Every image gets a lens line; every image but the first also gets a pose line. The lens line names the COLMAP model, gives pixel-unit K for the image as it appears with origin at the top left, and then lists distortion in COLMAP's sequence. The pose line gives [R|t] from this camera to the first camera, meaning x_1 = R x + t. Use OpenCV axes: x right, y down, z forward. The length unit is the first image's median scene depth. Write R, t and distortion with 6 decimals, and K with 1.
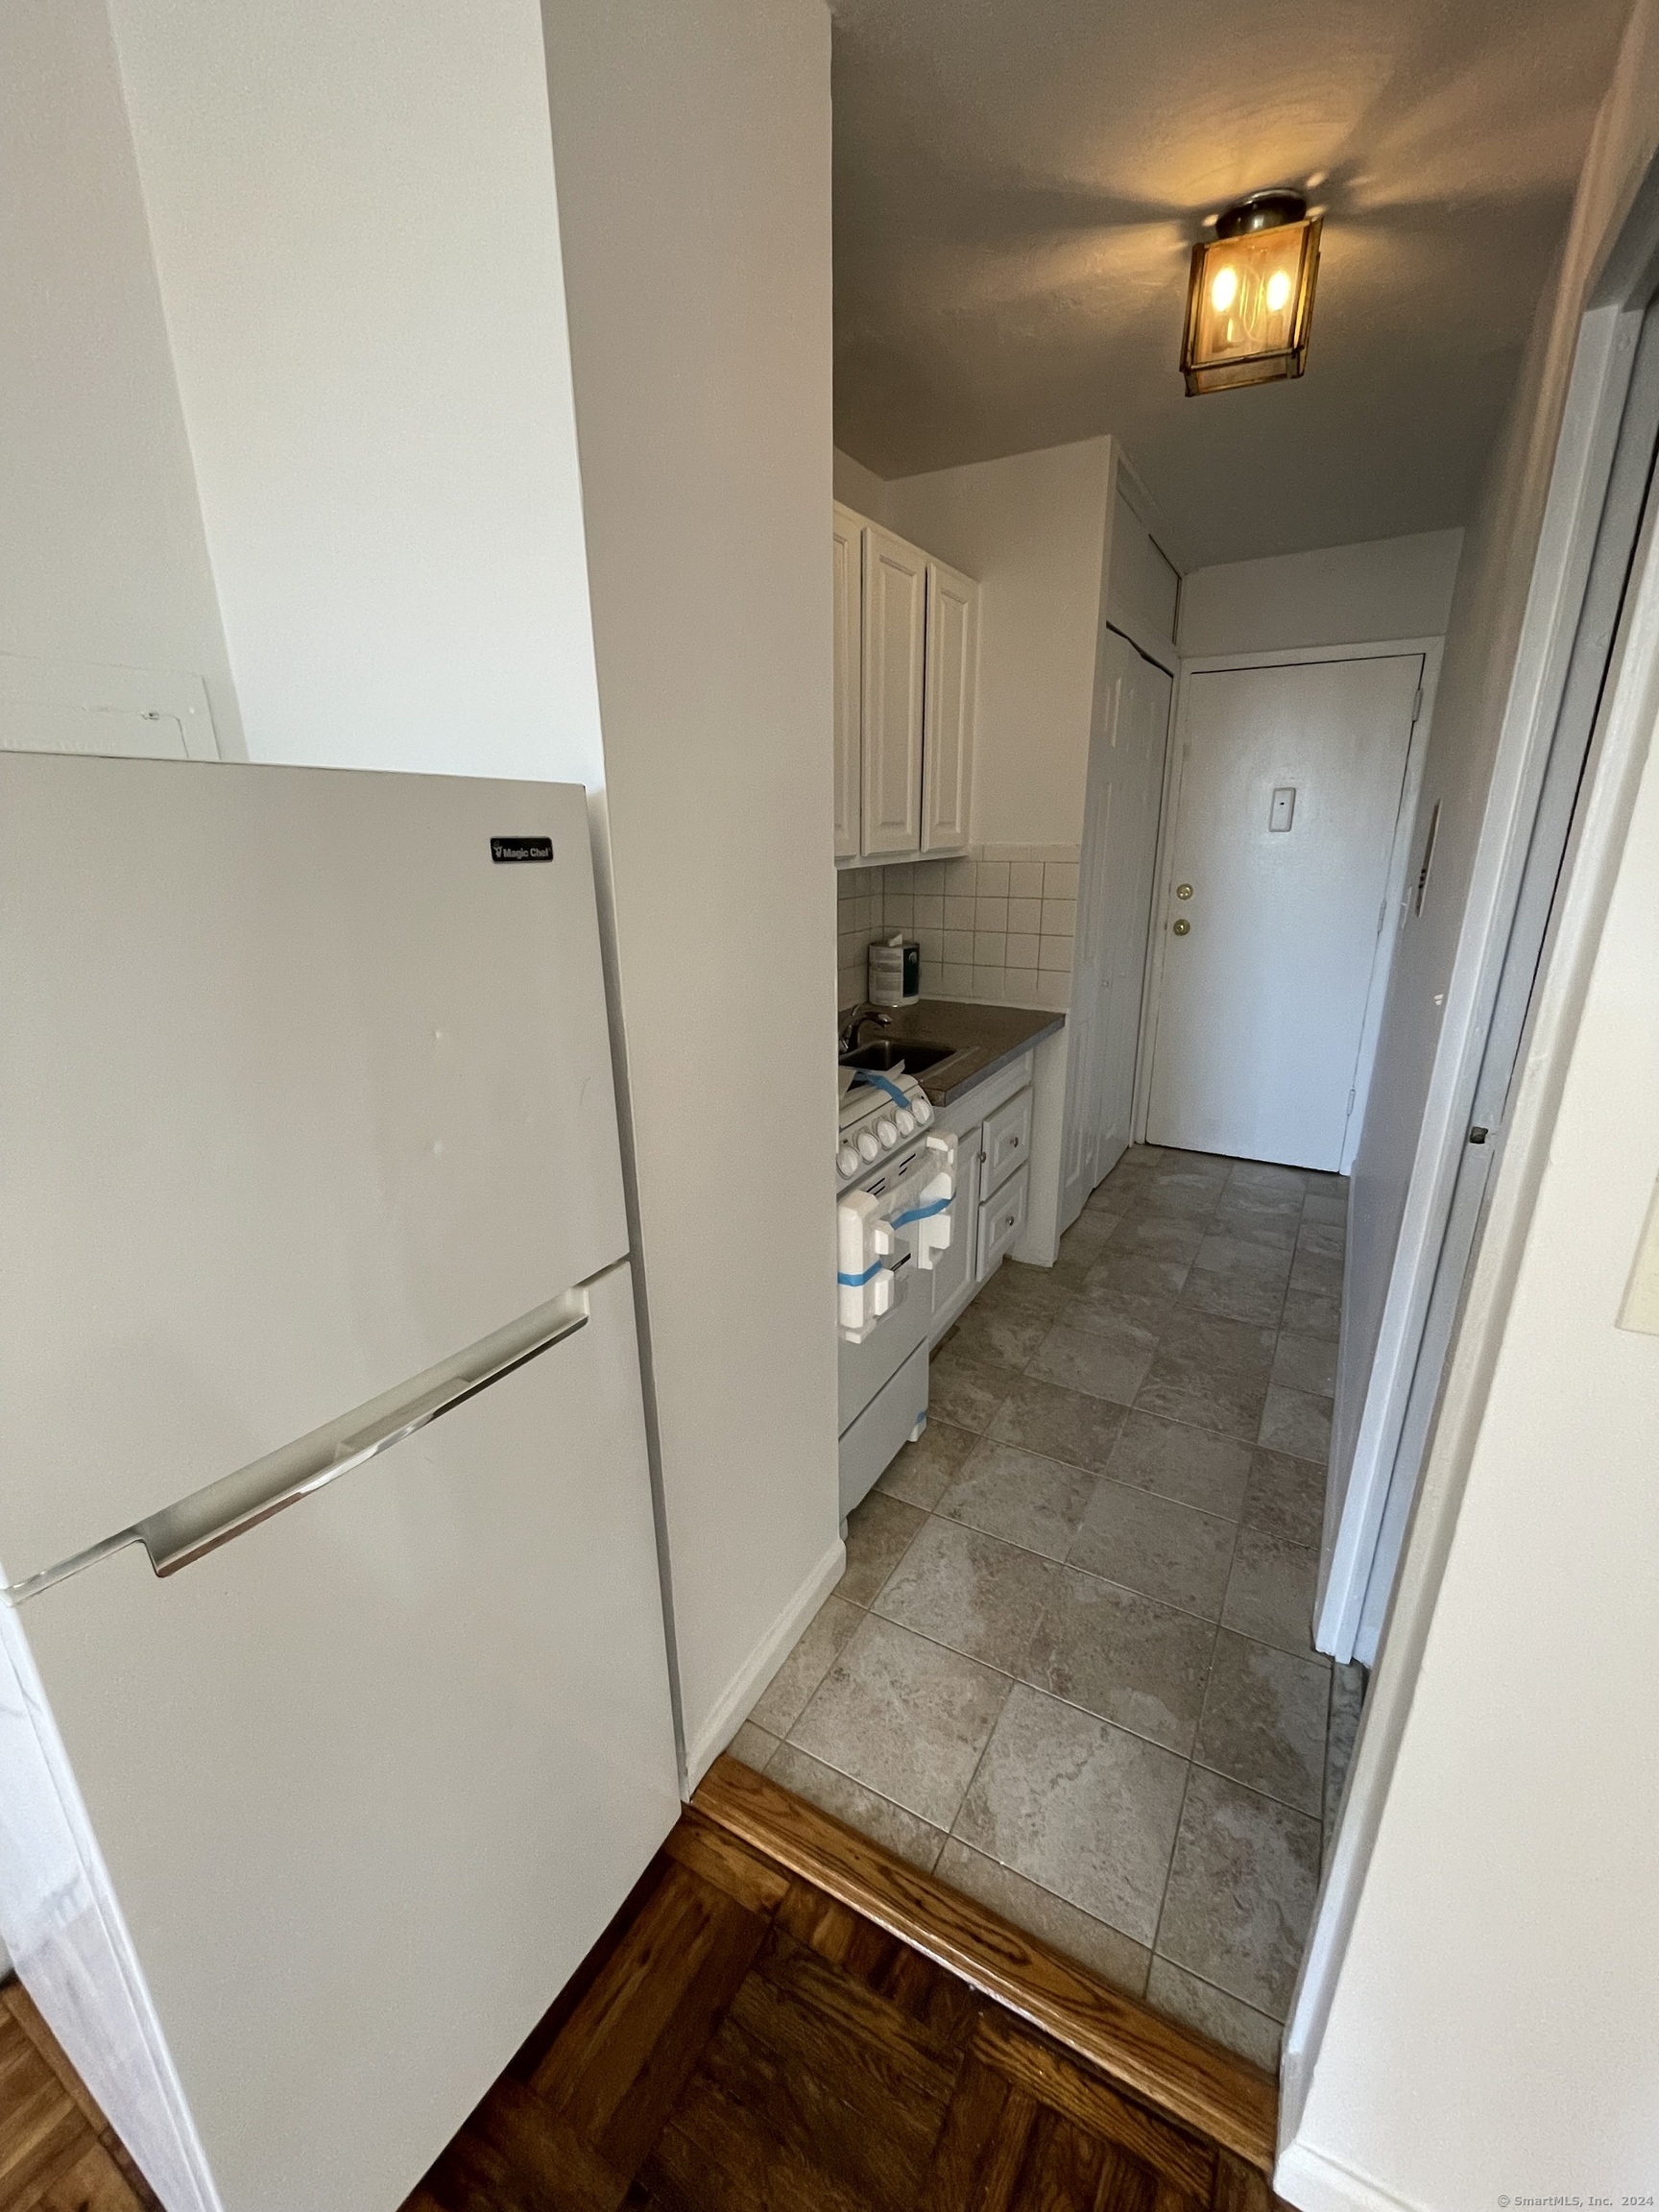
lens RADIAL K [[894.9, 0, 836.9], [0, 894.9, 1106.3], [0, 0, 1]] dist [-0.002825, -0.000383]
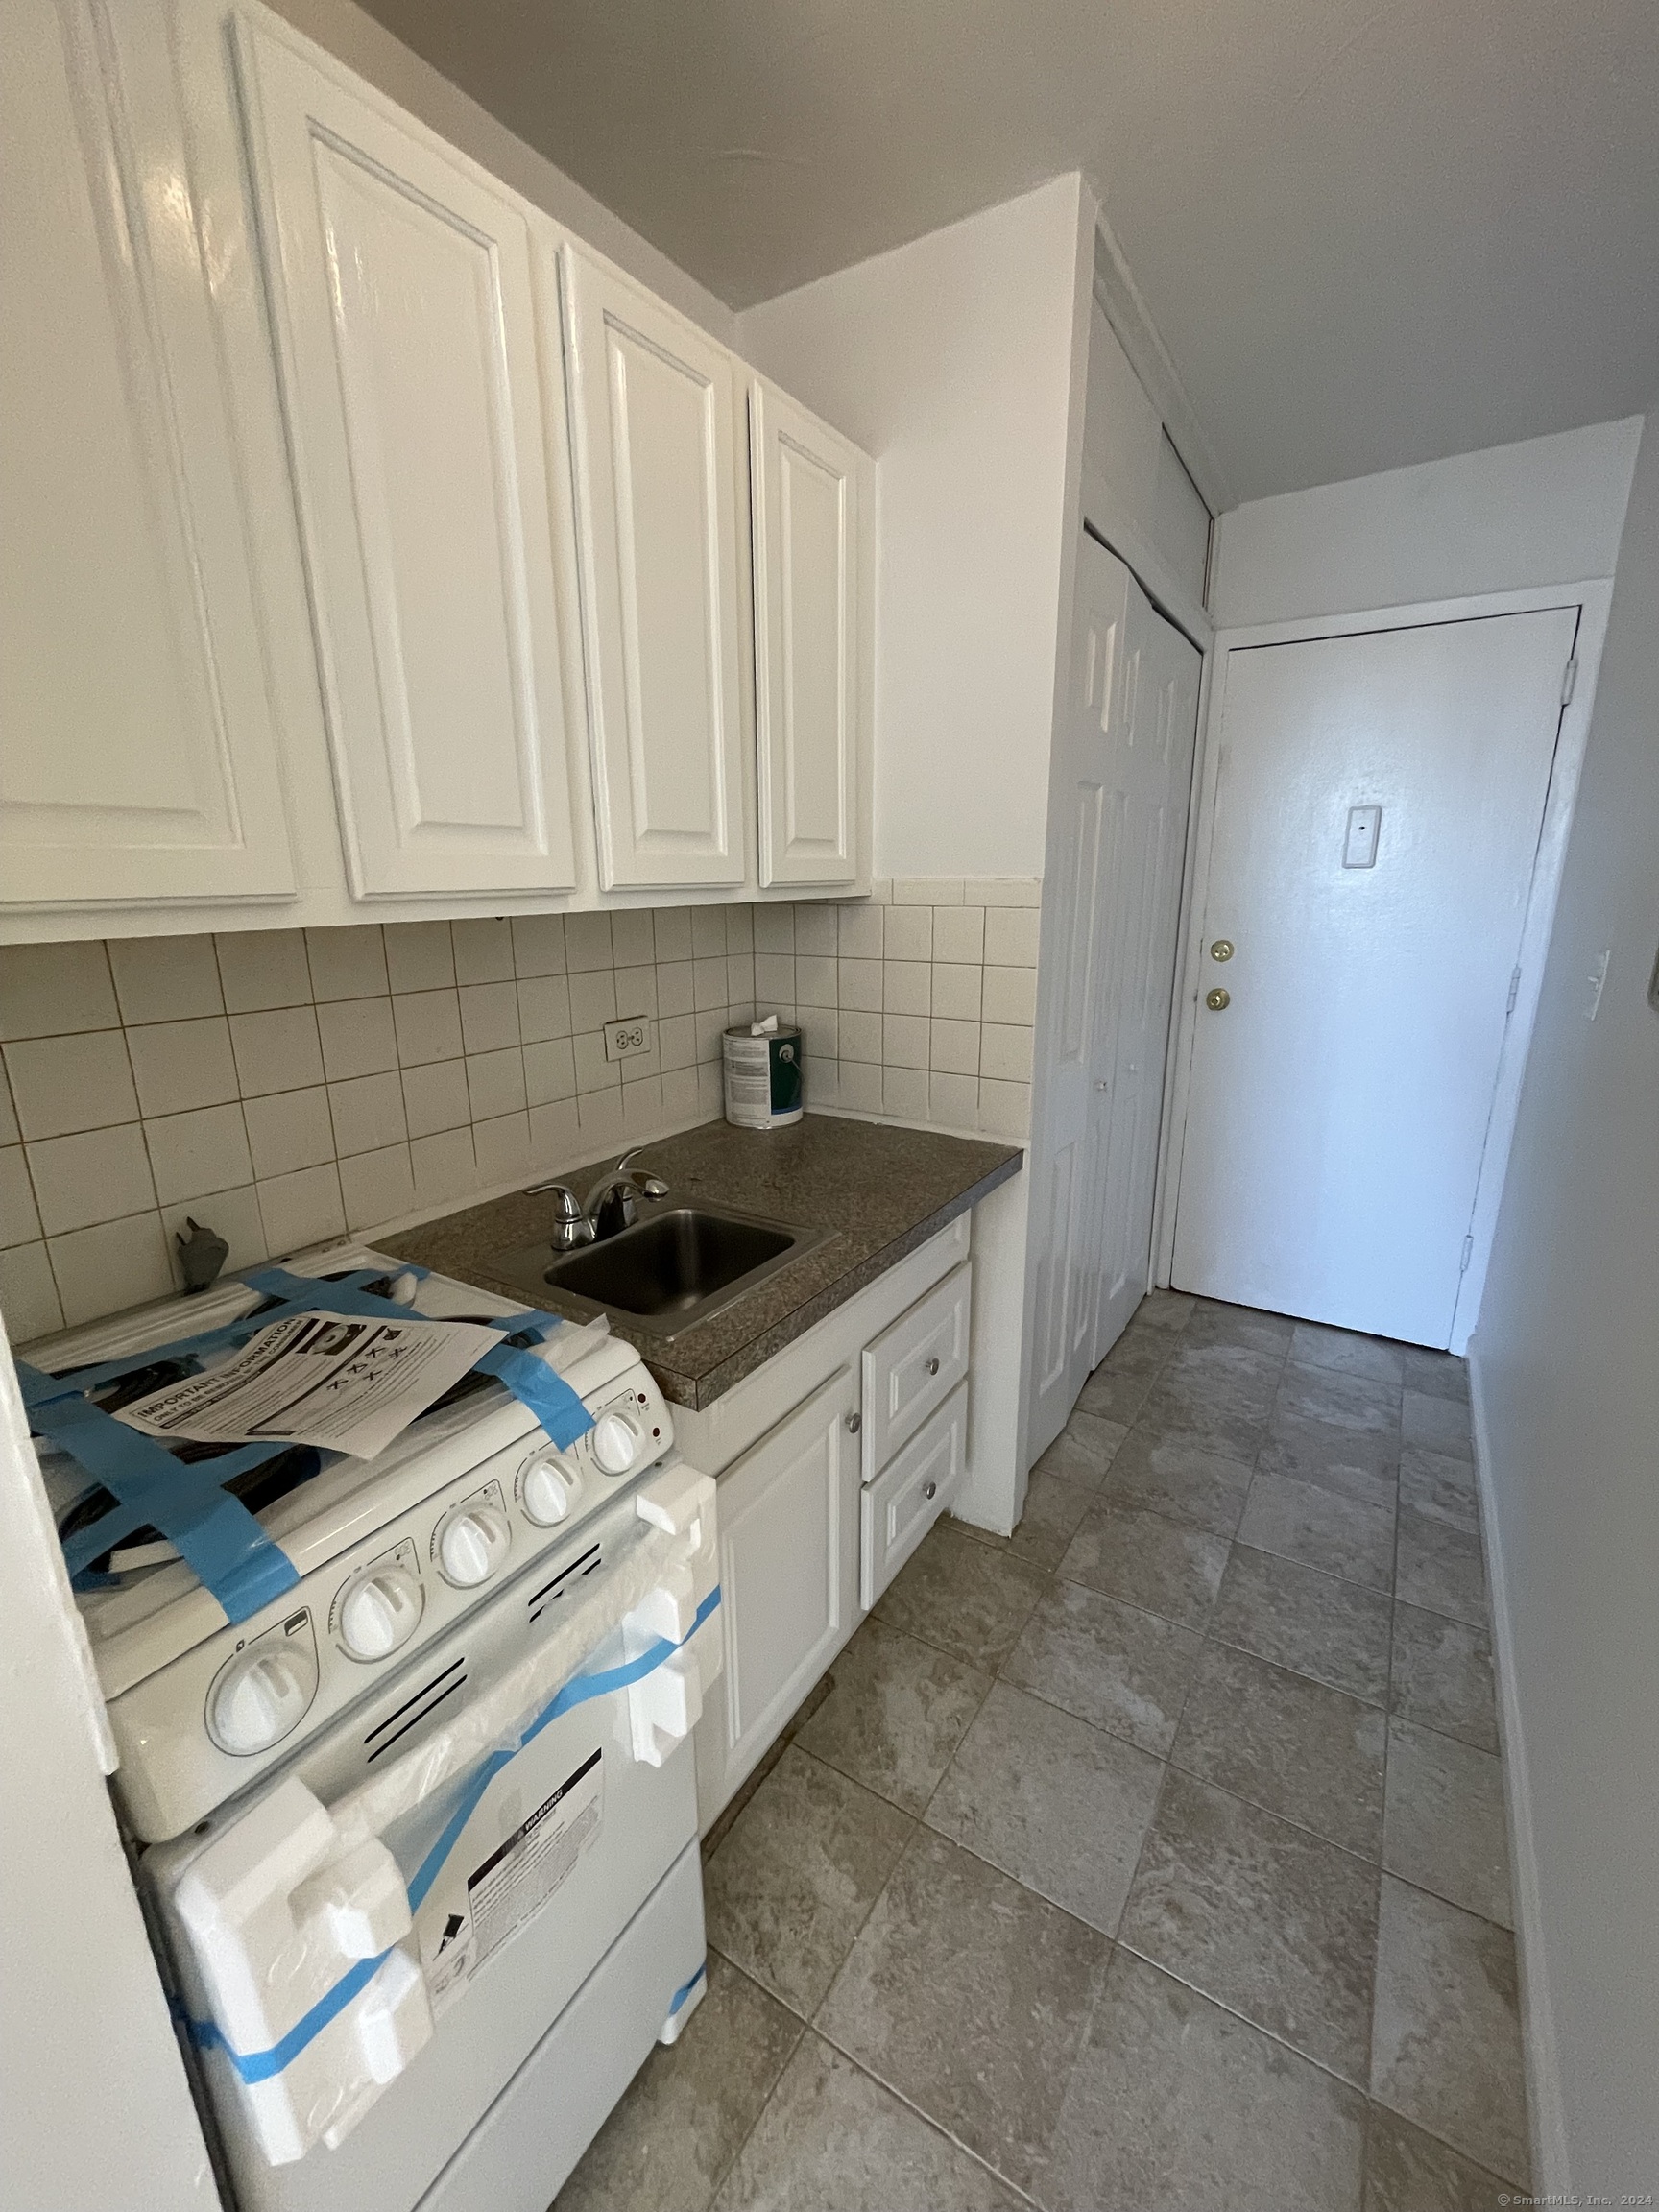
lens RADIAL K [[896.2, 0, 837.0], [0, 896.2, 1105.2], [0, 0, 1]] dist [-0.003726, 0.000036]
pose [[0.999009, 0.015186, -0.041834, 0.184076], [-0.017416, 0.998417, -0.053473, -0.118978], [0.040955, 0.054148, 0.997693, 0.454299]]
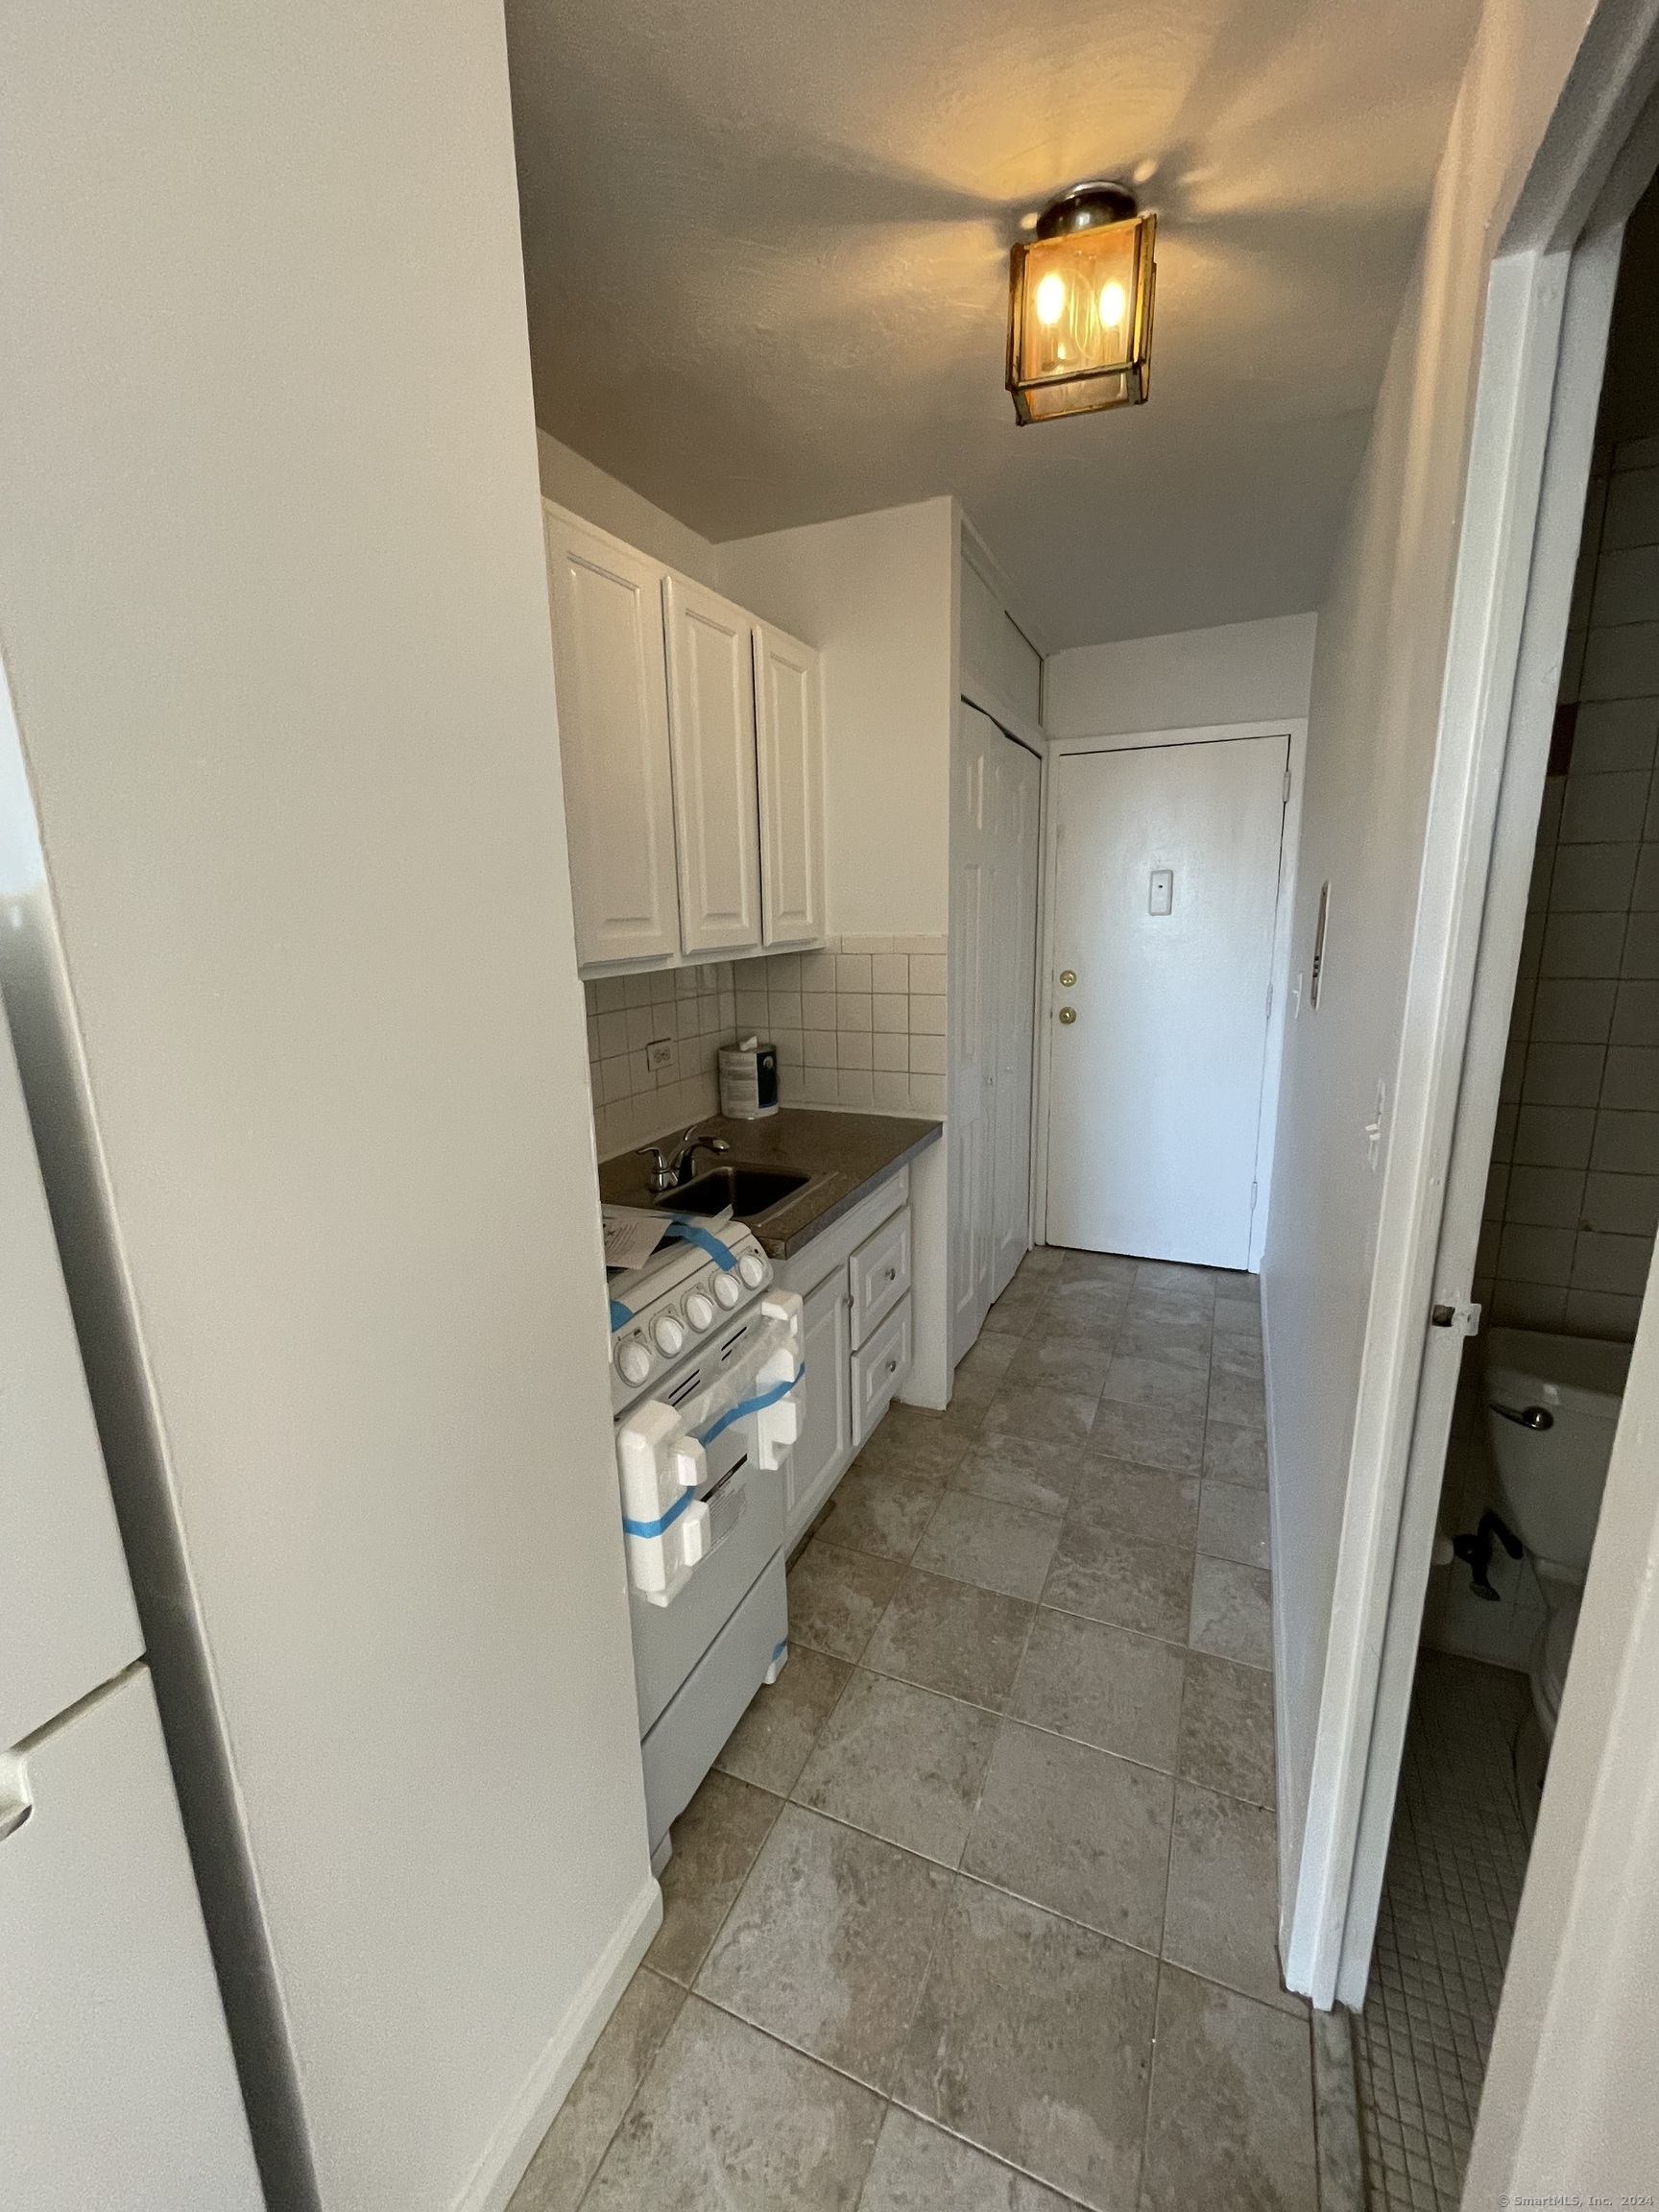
lens RADIAL K [[896.2, 0, 837.0], [0, 896.2, 1105.2], [0, 0, 1]] dist [-0.003726, 0.000036]
pose [[0.994598, -0.033955, 0.098096, 0.080204], [0.042586, 0.995274, -0.087272, -0.057056], [-0.094669, 0.090978, 0.991343, 0.161025]]
